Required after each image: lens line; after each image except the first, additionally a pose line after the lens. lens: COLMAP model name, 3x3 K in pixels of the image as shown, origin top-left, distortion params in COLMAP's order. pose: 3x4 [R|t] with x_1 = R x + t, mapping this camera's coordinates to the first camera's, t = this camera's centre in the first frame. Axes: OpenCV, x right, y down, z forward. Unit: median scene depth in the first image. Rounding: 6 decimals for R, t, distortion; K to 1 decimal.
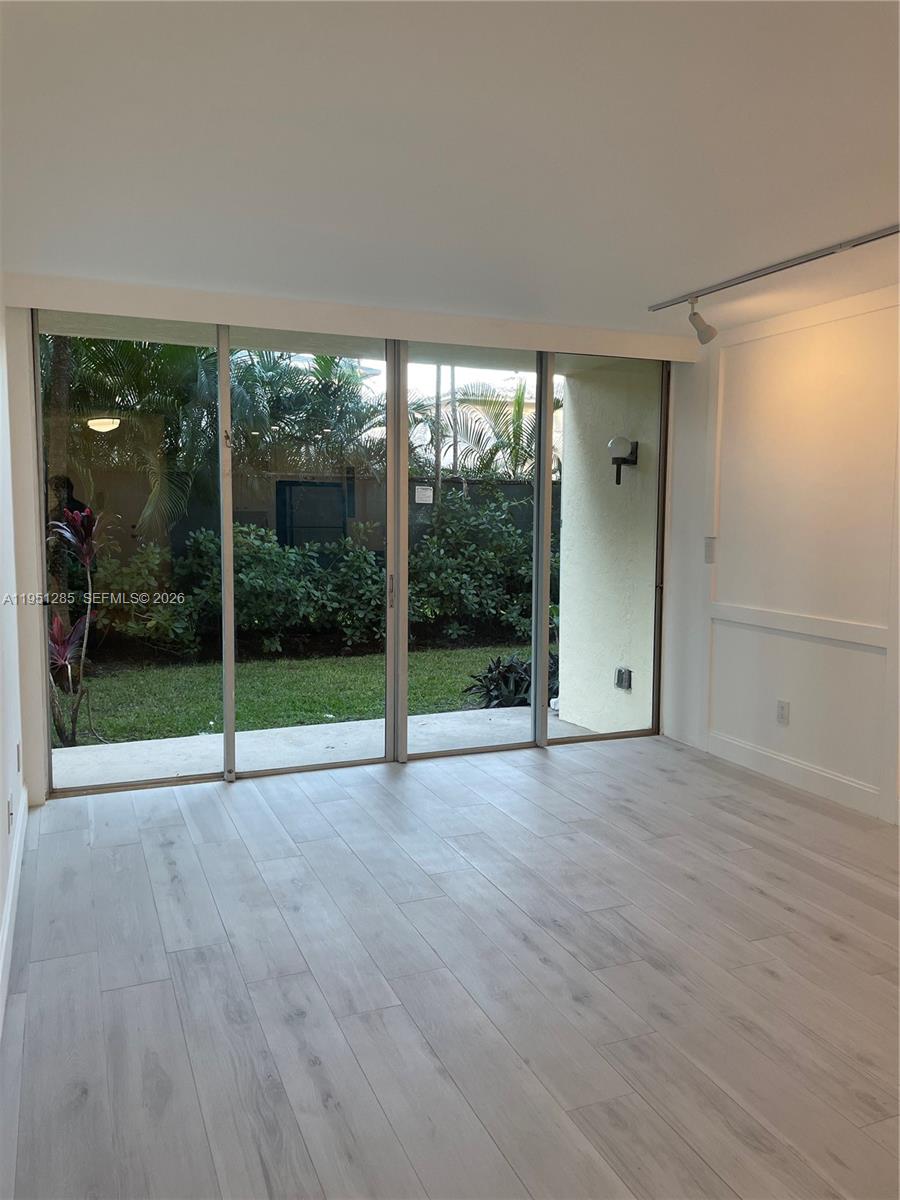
lens RADIAL K [[904.3, 0, 447.3], [0, 904.3, 592.2], [0, 0, 1]] dist [0.085833, -0.109486]
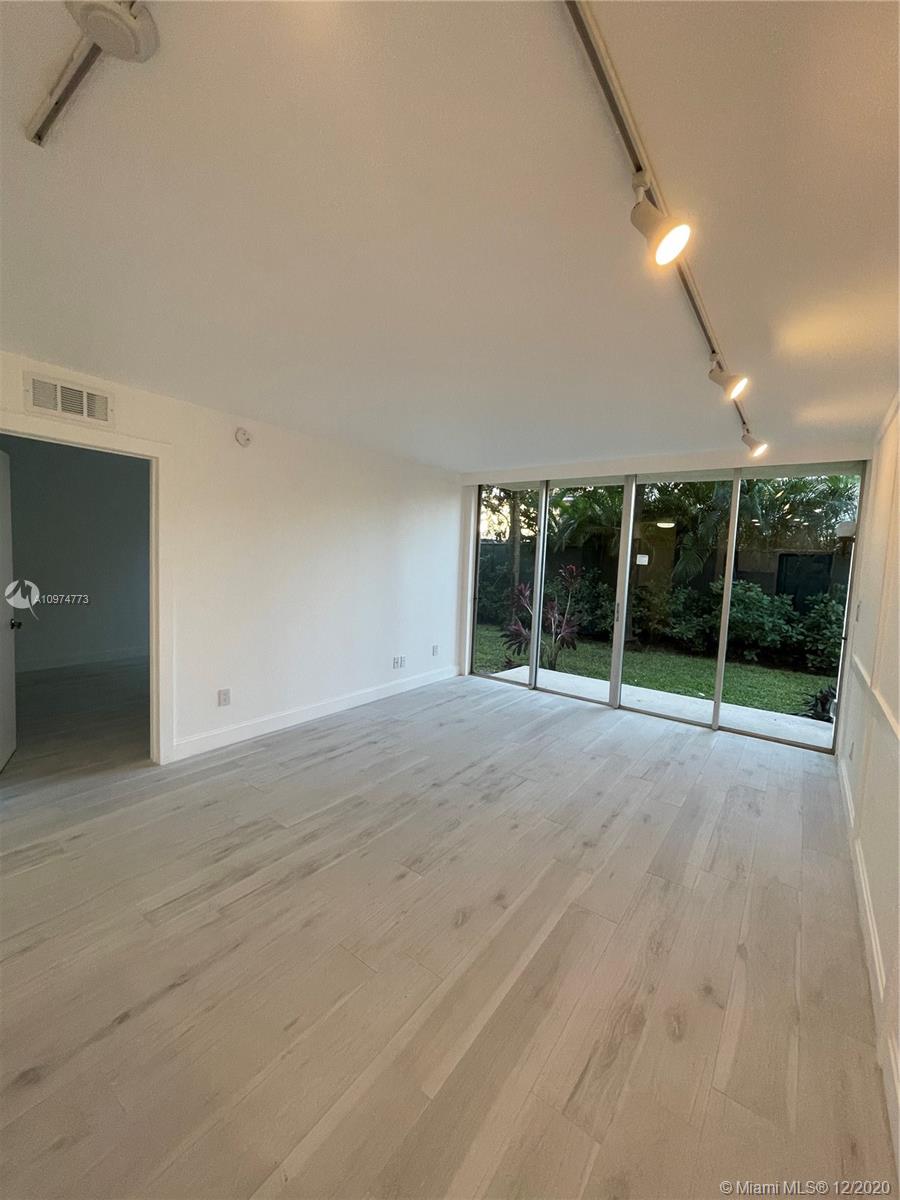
lens RADIAL K [[485.0, 0, 449.6], [0, 485.0, 596.5], [0, 0, 1]] dist [-0.007122, 0.001982]
pose [[0.511576, 0.088263, -0.854693, 0.559543], [-0.117515, 0.992550, 0.032161, -0.022853], [0.851164, 0.083987, 0.518137, 0.195967]]
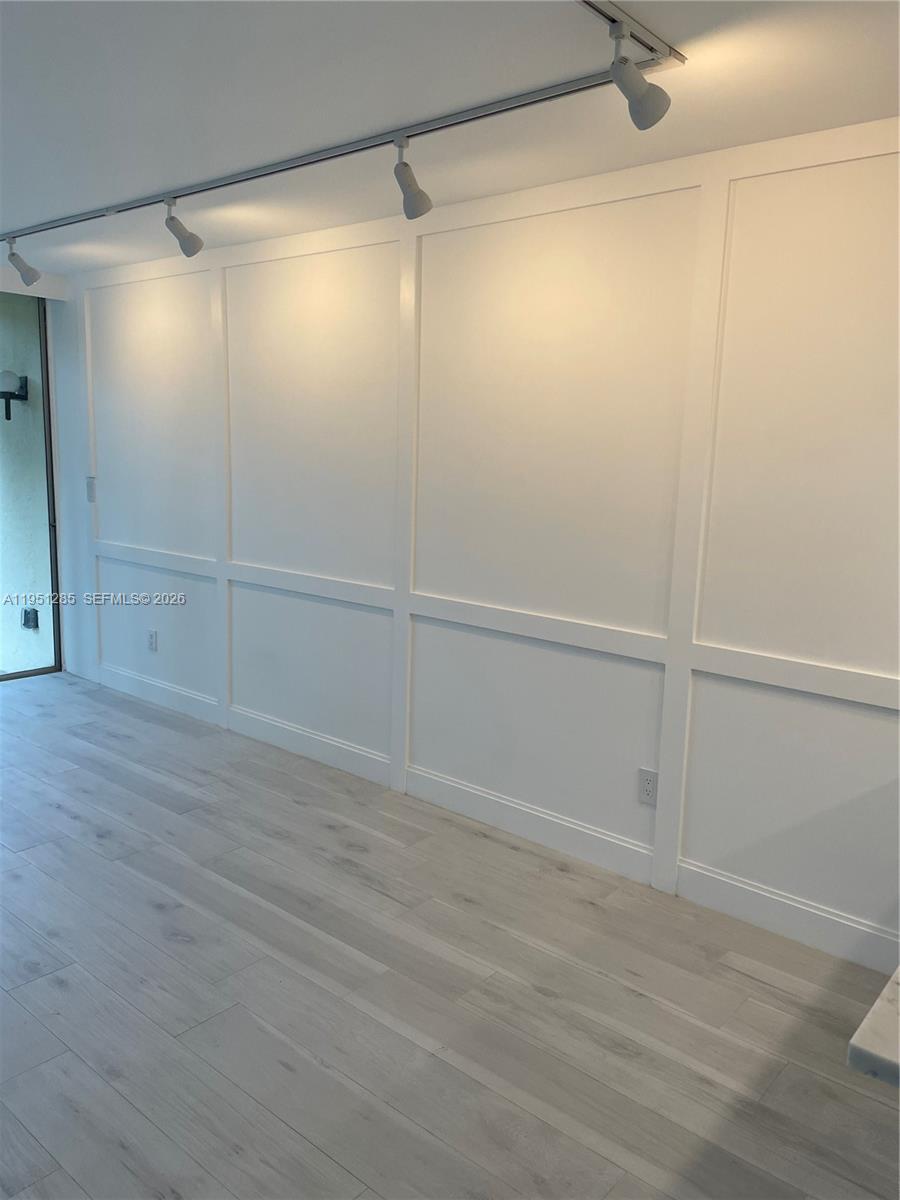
lens RADIAL K [[904.3, 0, 457.9], [0, 904.3, 594.4], [0, 0, 1]] dist [0.085833, -0.109486]
pose [[0.889649, -0.052374, 0.453631, 0.182110], [0.017441, 0.996573, 0.080854, -0.004326], [-0.456311, -0.064020, 0.887514, -0.114106]]
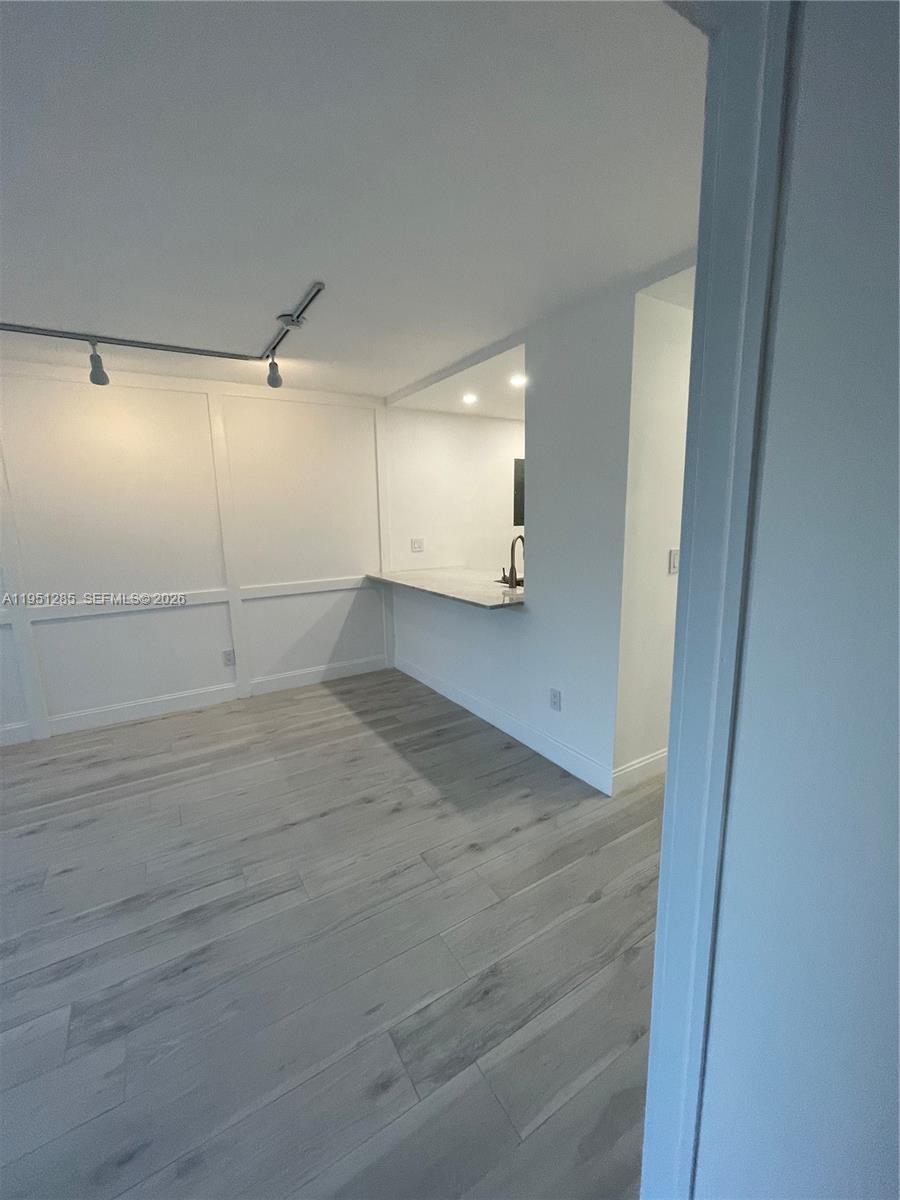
lens RADIAL K [[485.0, 0, 451.0], [0, 485.0, 595.8], [0, 0, 1]] dist [-0.007122, 0.001982]
pose [[-0.158538, -0.177631, 0.971243, -0.177438], [0.113343, 0.973907, 0.196619, -0.020300], [-0.980826, 0.141256, -0.134268, 0.115783]]
